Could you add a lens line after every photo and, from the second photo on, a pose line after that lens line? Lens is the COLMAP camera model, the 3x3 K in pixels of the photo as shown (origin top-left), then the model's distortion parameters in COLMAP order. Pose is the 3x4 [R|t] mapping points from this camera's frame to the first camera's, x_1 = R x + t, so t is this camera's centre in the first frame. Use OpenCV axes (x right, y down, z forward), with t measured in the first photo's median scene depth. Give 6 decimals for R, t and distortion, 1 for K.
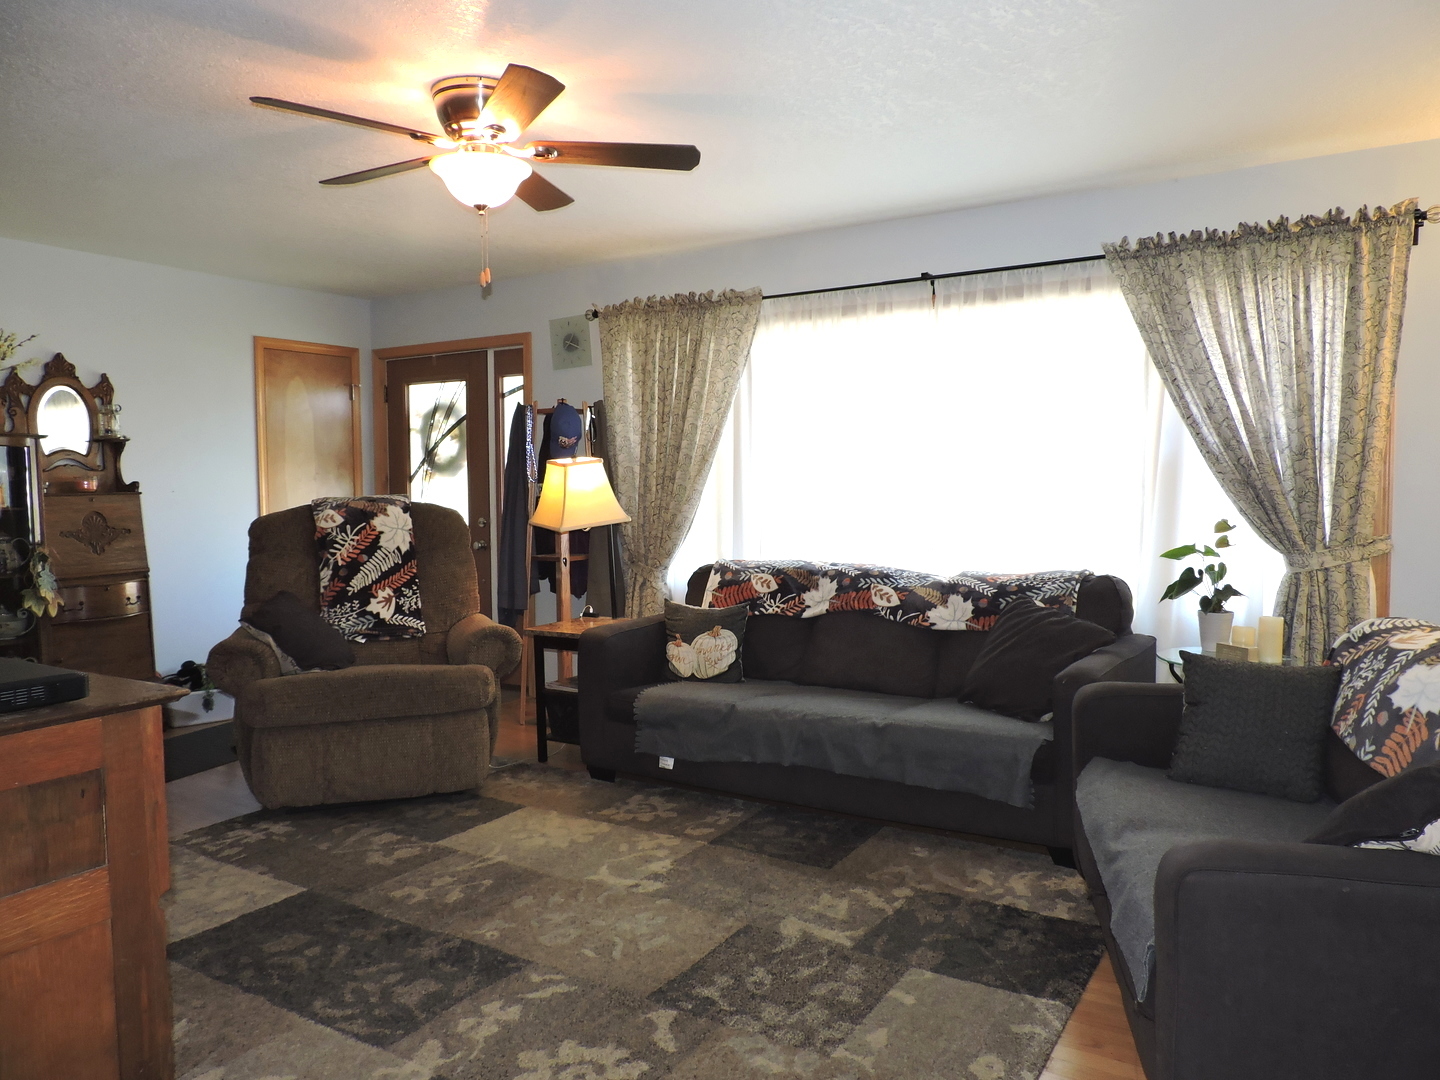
lens RADIAL K [[1027.0, 0, 731.2], [0, 1027.0, 534.8], [0, 0, 1]] dist [-0.030166, 0.011862]
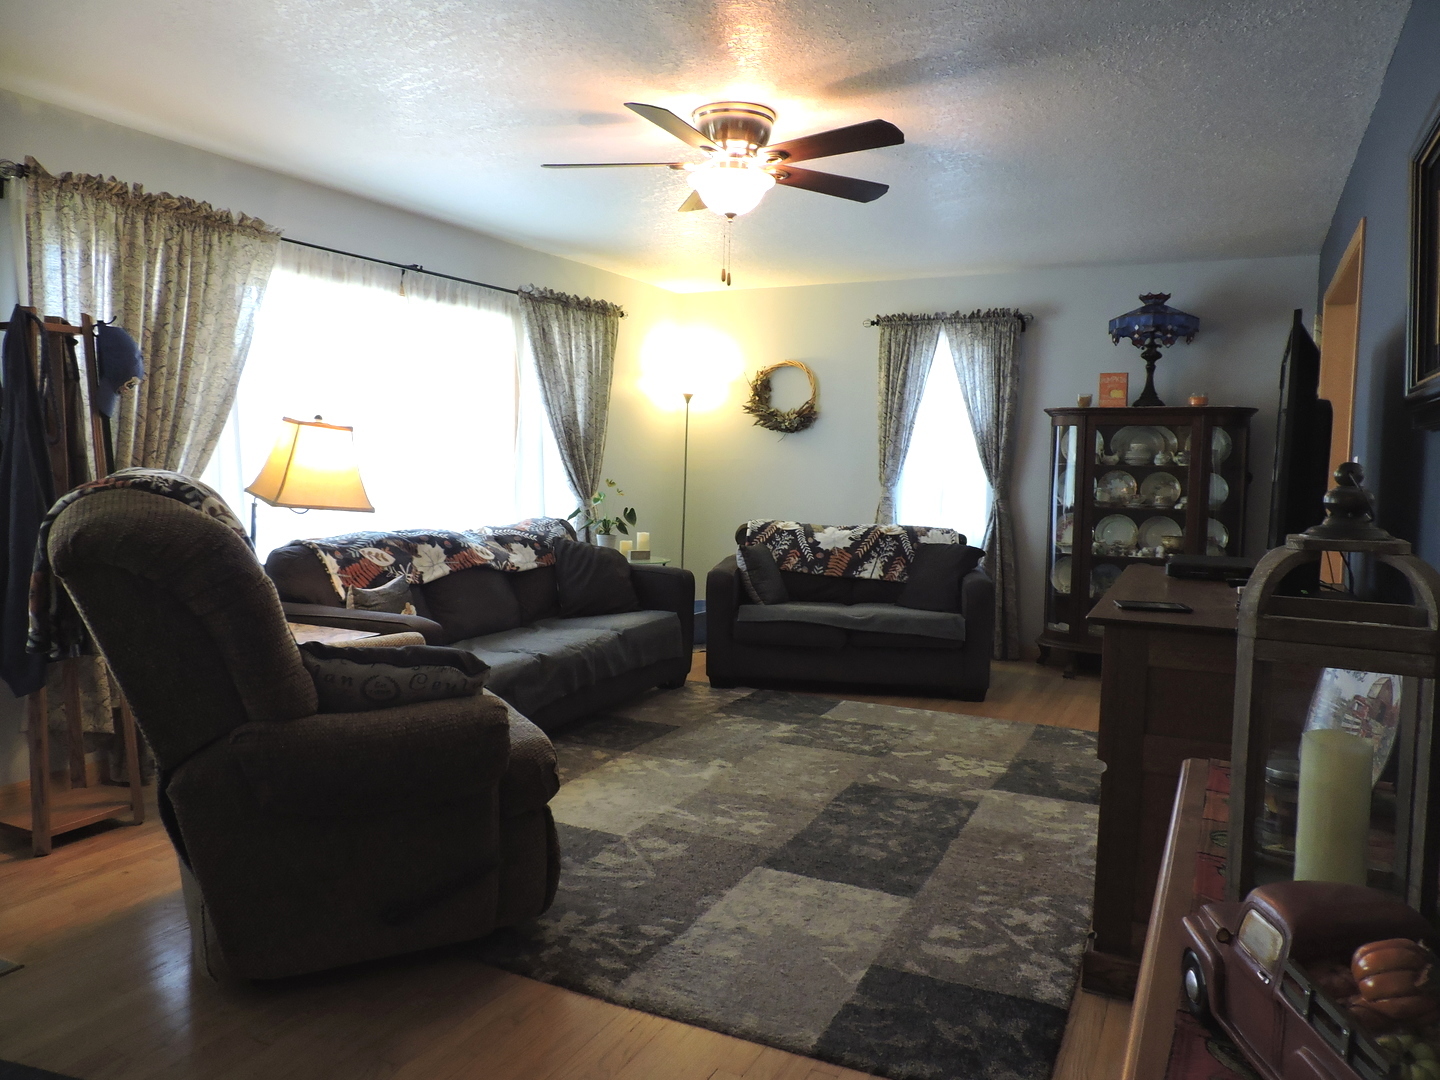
lens RADIAL K [[1027.0, 0, 731.2], [0, 1027.0, 534.8], [0, 0, 1]] dist [-0.030166, 0.011862]
pose [[-0.100389, -0.073622, 0.992221, -1.418778], [0.038402, 0.996229, 0.077805, -0.053207], [-0.994207, 0.045914, -0.097183, 1.141359]]
